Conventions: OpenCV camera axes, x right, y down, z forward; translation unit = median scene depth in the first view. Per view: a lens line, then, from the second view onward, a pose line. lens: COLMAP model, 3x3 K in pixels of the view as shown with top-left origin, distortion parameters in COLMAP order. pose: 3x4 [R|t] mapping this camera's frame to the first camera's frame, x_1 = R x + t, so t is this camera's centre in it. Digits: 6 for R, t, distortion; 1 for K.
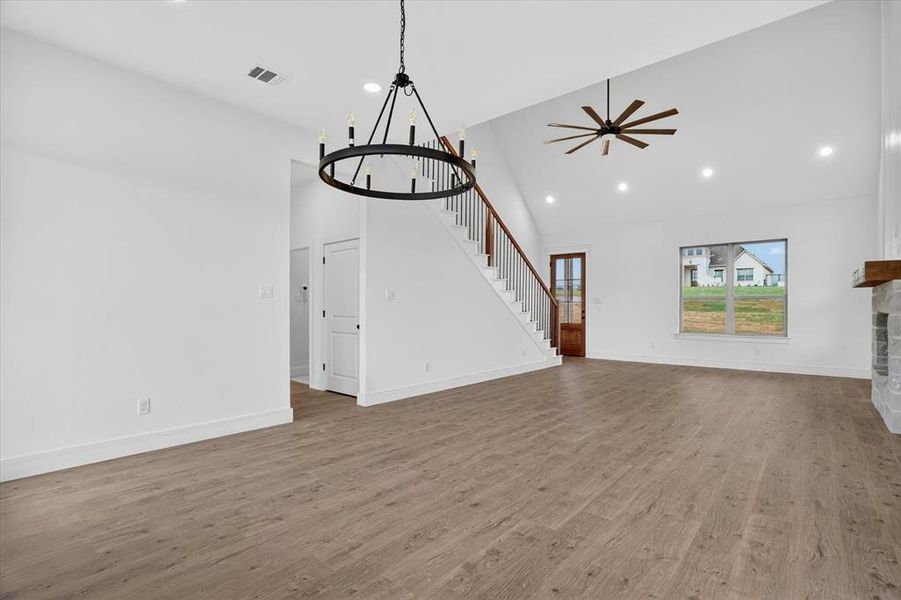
lens RADIAL K [[424.7, 0, 446.7], [0, 424.7, 301.9], [0, 0, 1]] dist [-0.038672, 0.005096]
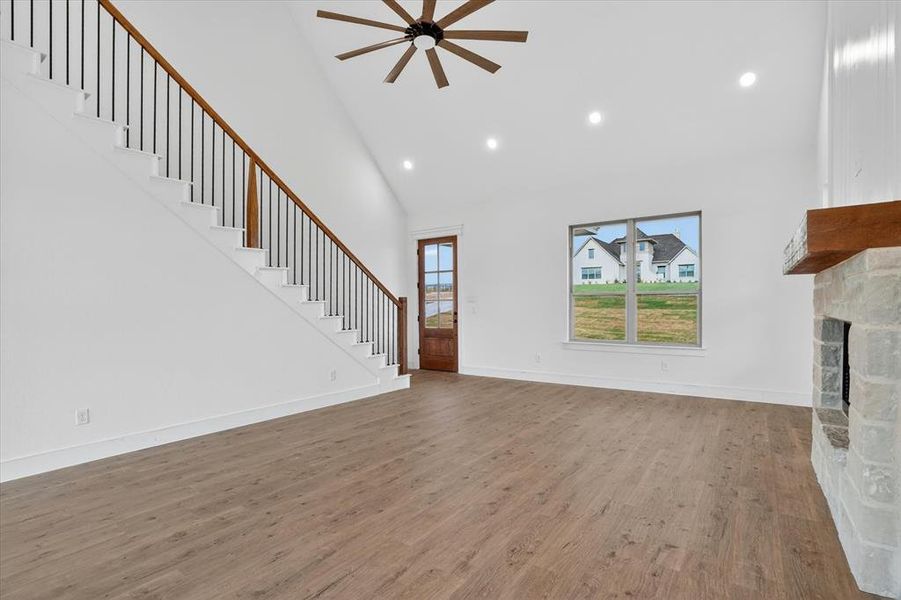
lens RADIAL K [[424.7, 0, 450.3], [0, 424.7, 305.7], [0, 0, 1]] dist [-0.038672, 0.005096]
pose [[0.995082, -0.010377, 0.098514, 0.309212], [0.009080, 0.999866, 0.013607, -0.001426], [-0.098642, -0.012645, 0.995043, 0.310118]]
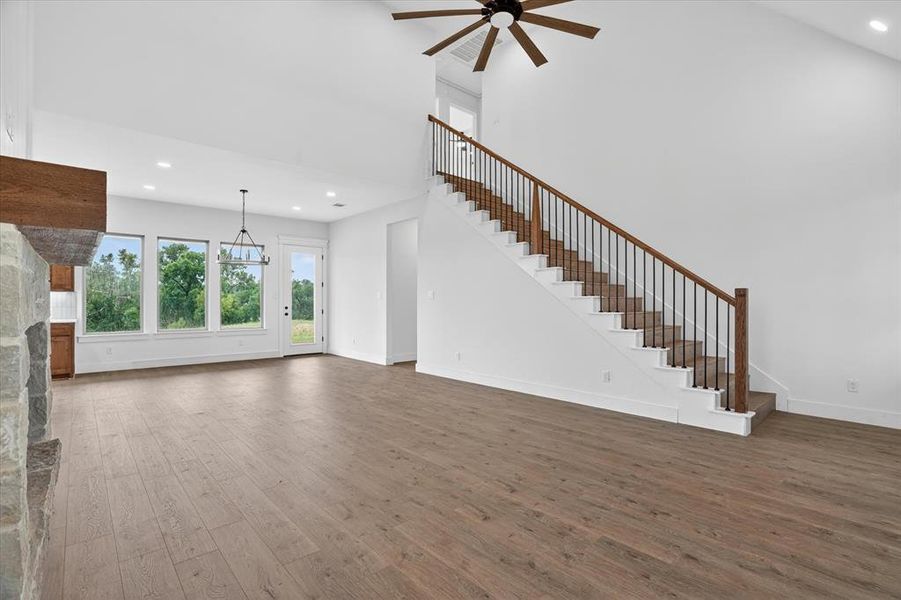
lens RADIAL K [[424.7, 0, 453.9], [0, 424.7, 299.7], [0, 0, 1]] dist [-0.038672, 0.005096]
pose [[-0.108707, -0.011209, -0.994011, 0.837745], [0.015799, 0.999791, -0.013002, 0.009084], [0.993948, -0.017118, -0.108507, 0.856593]]
